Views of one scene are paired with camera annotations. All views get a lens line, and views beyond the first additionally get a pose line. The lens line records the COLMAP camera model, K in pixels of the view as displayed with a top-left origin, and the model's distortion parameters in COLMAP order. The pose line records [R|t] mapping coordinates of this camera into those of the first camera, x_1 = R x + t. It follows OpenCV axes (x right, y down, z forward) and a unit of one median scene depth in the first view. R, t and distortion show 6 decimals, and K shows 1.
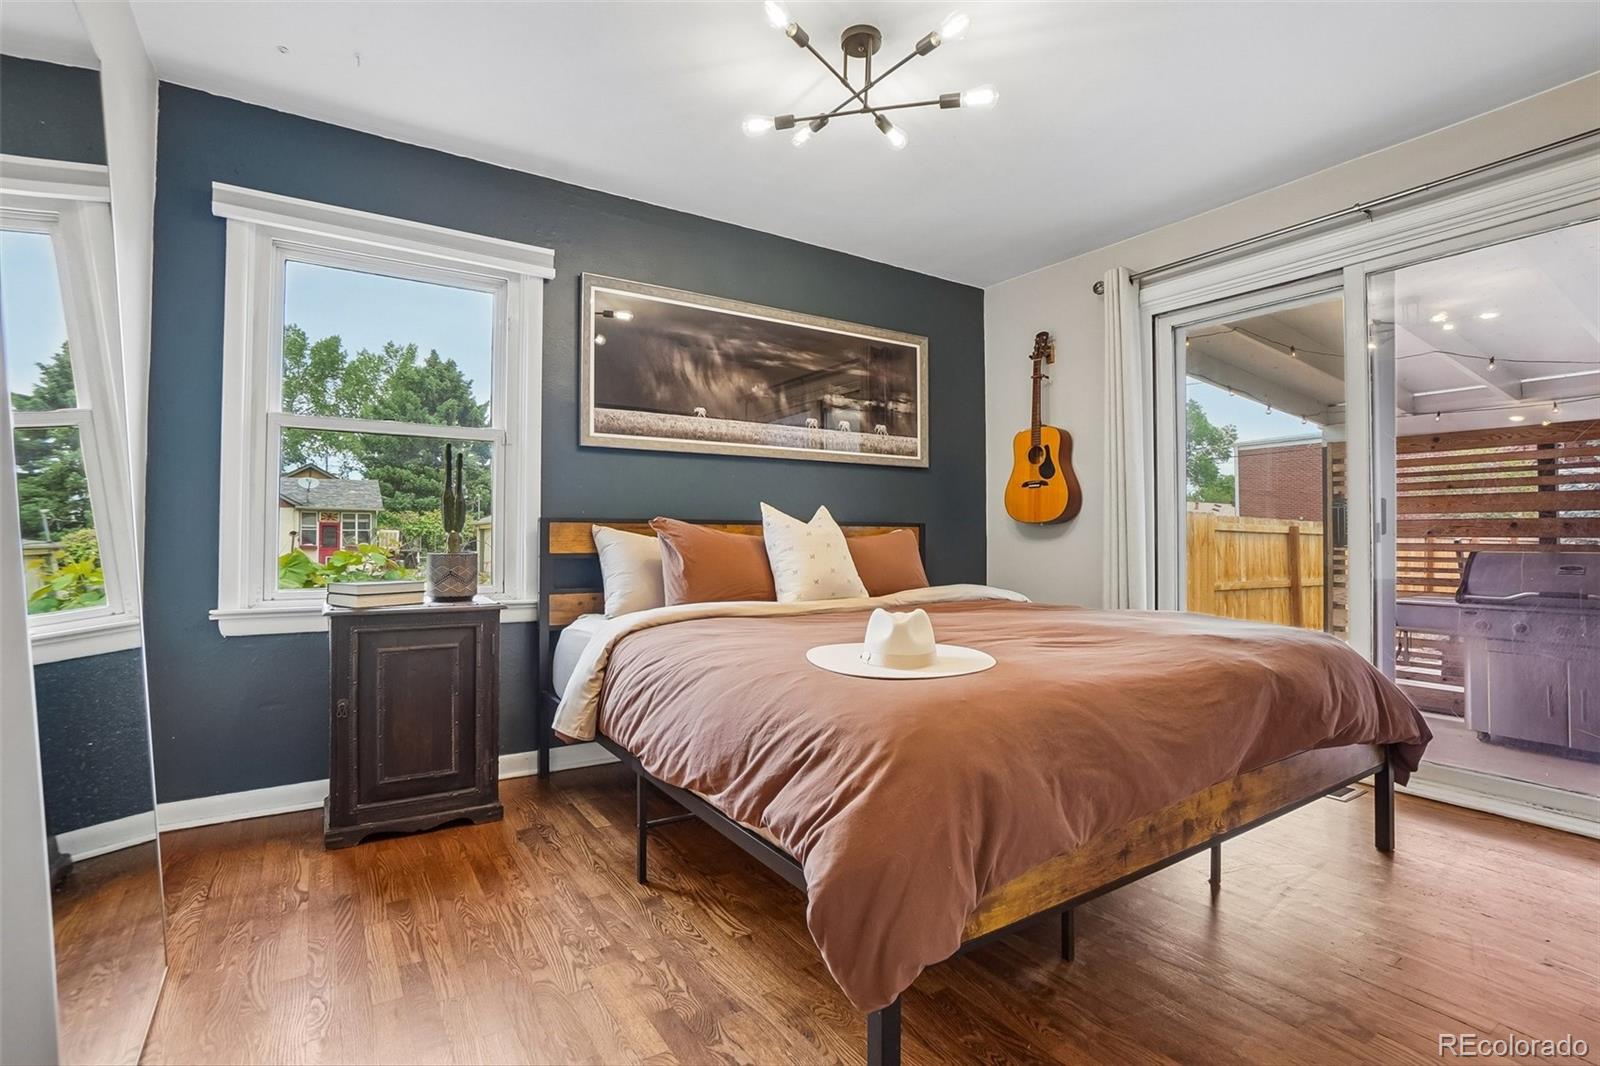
lens RADIAL K [[772.3, 0, 798.6], [0, 772.3, 524.2], [0, 0, 1]] dist [-0.002606, 0.002631]
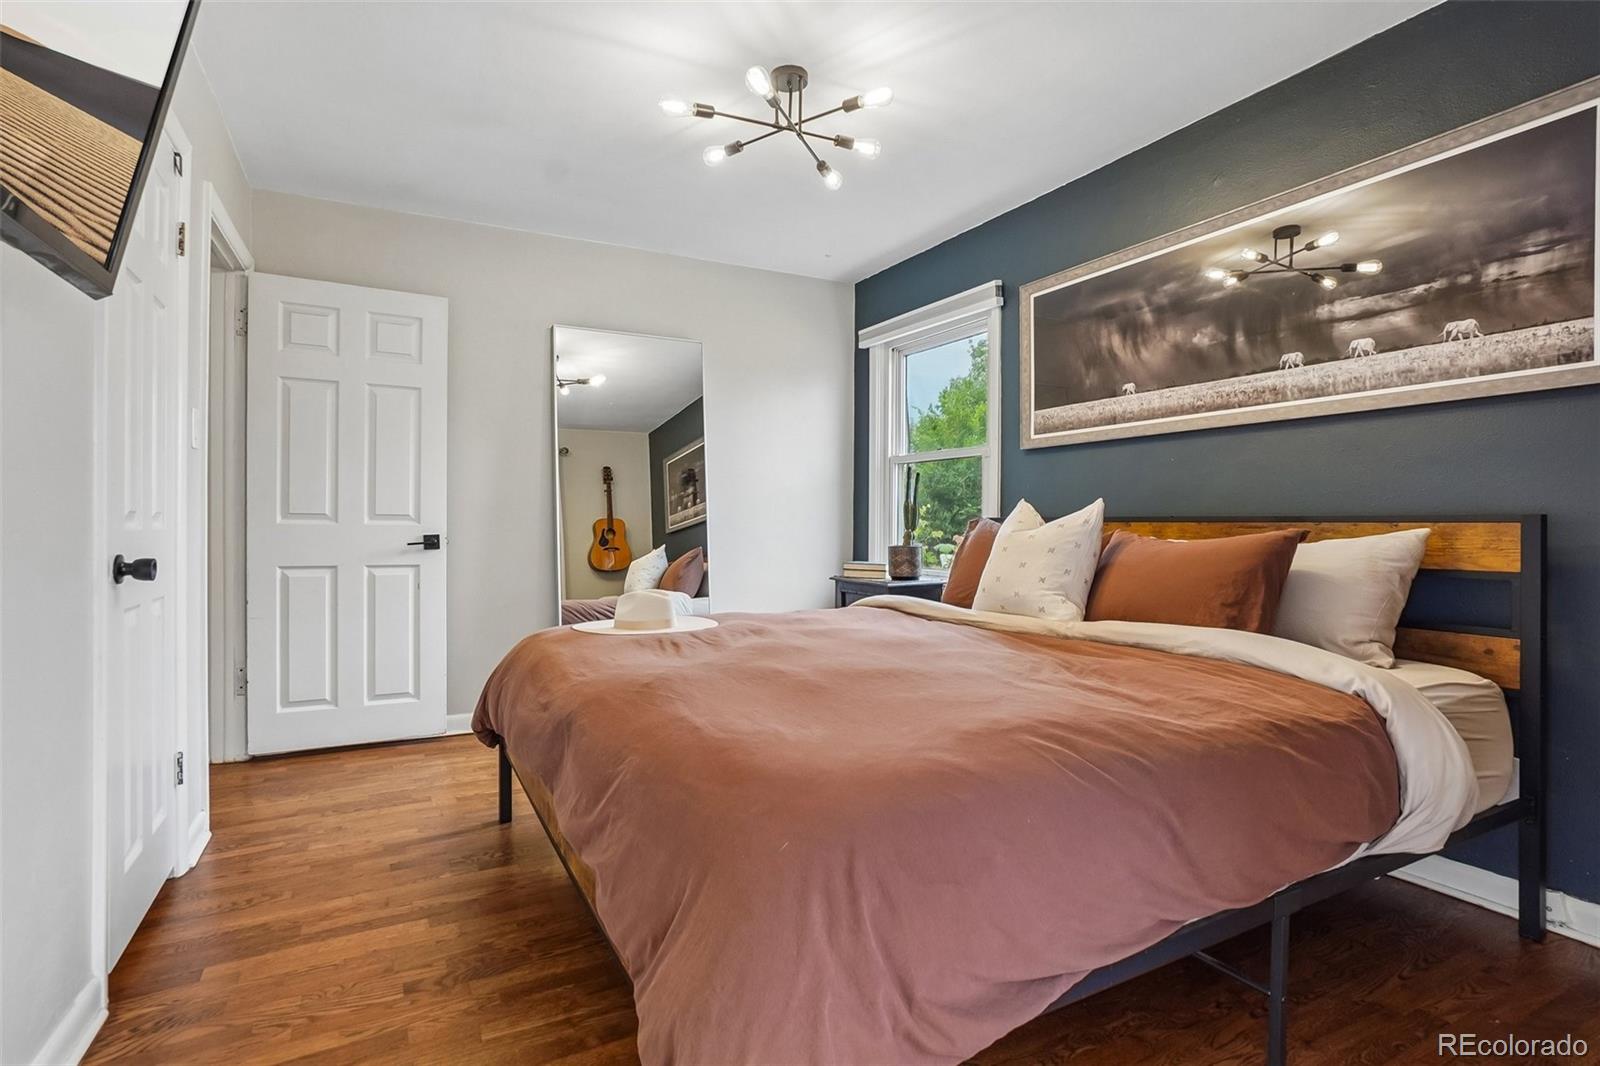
lens RADIAL K [[772.3, 0, 793.1], [0, 772.3, 526.5], [0, 0, 1]] dist [-0.002606, 0.002631]
pose [[-0.072391, 0.000548, -0.997376, 0.725713], [0.010960, 0.999940, -0.000246, 0.001002], [0.997316, -0.010949, -0.072392, 0.682159]]
